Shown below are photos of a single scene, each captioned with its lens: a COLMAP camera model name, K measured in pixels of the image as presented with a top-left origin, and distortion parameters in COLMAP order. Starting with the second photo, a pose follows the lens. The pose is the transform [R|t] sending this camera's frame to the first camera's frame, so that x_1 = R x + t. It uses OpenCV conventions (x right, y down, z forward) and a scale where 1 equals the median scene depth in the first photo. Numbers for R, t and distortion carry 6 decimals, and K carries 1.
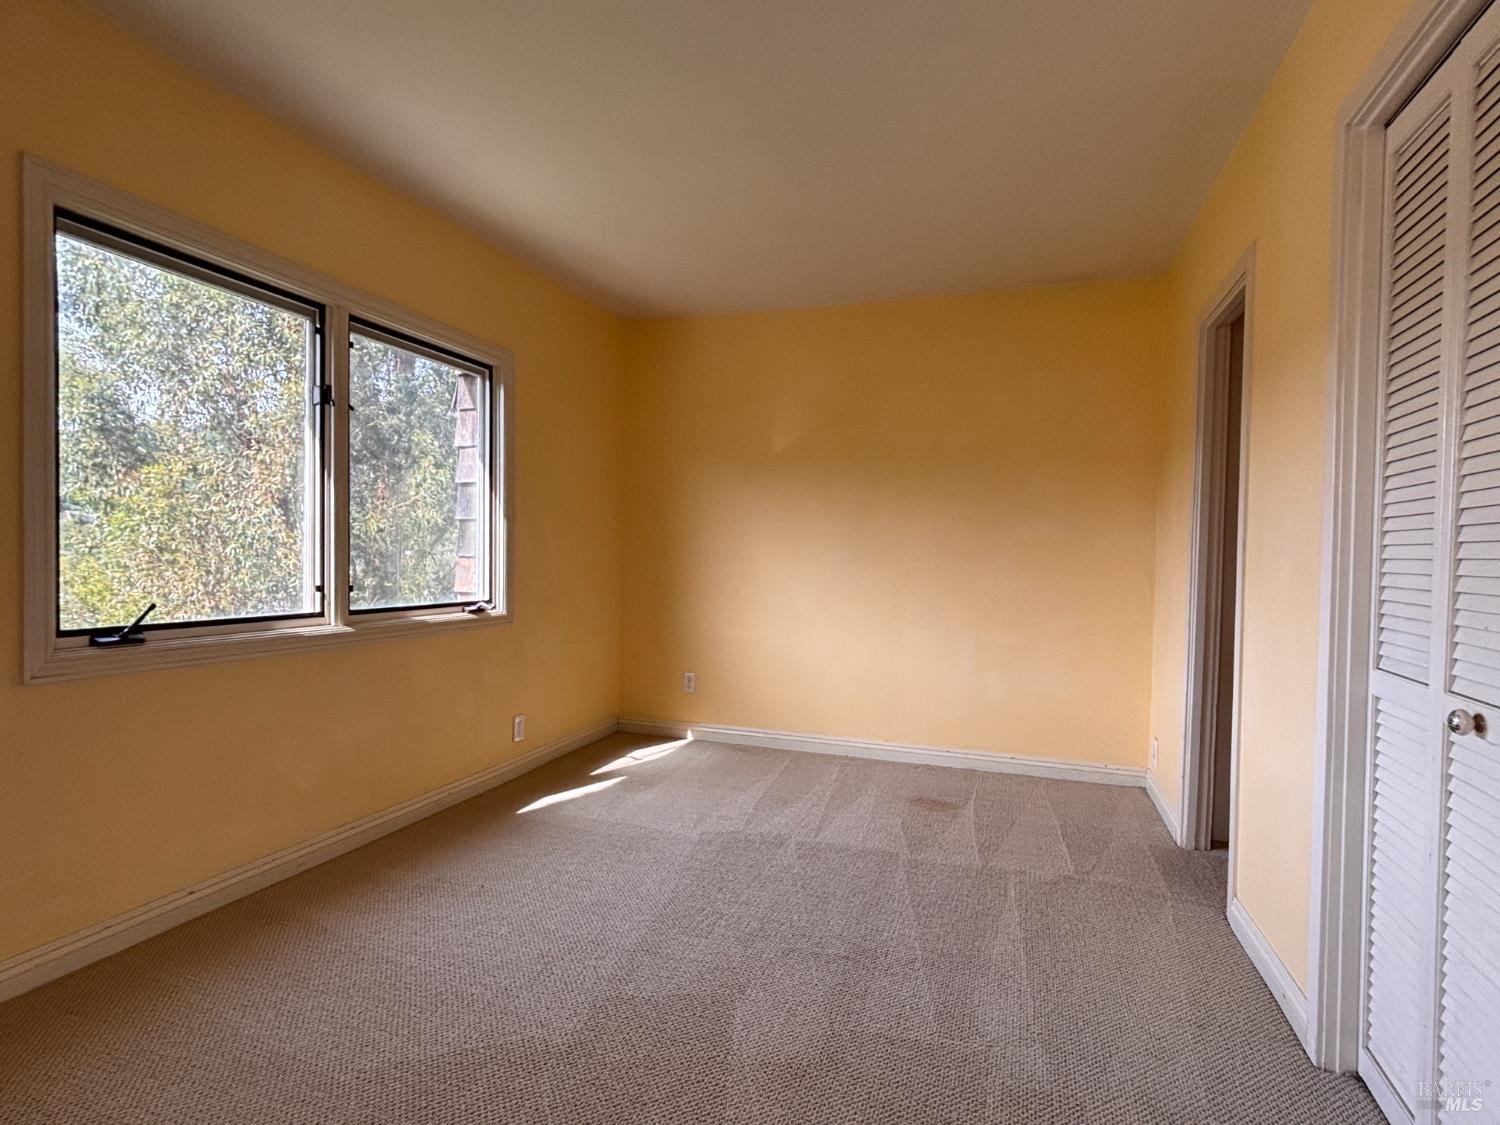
lens RADIAL K [[779.0, 0, 750.0], [0, 779.0, 562.5], [0, 0, 1]] dist [0.000977, -0.000094]
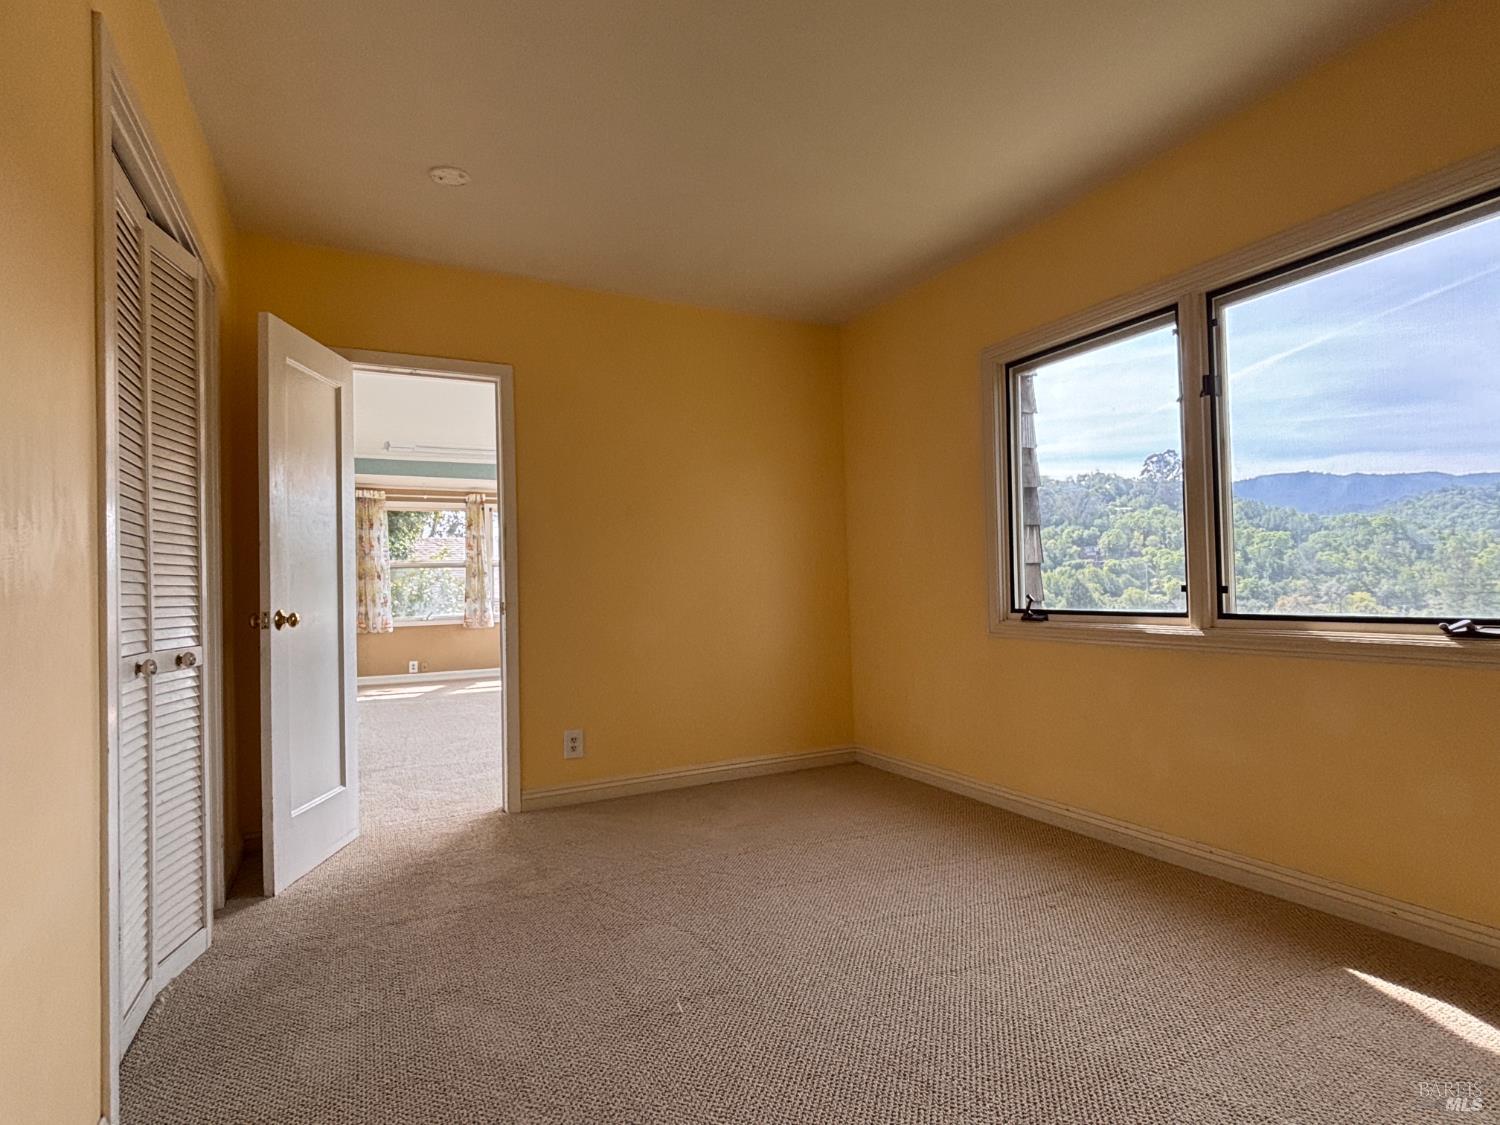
lens RADIAL K [[779.0, 0, 750.0], [0, 779.0, 562.5], [0, 0, 1]] dist [0.000977, -0.000094]
pose [[-0.767465, 0.000991, -0.641090, 0.488203], [0.031314, 0.998863, -0.035942, 0.017430], [0.640325, -0.047660, -0.766624, 1.348953]]
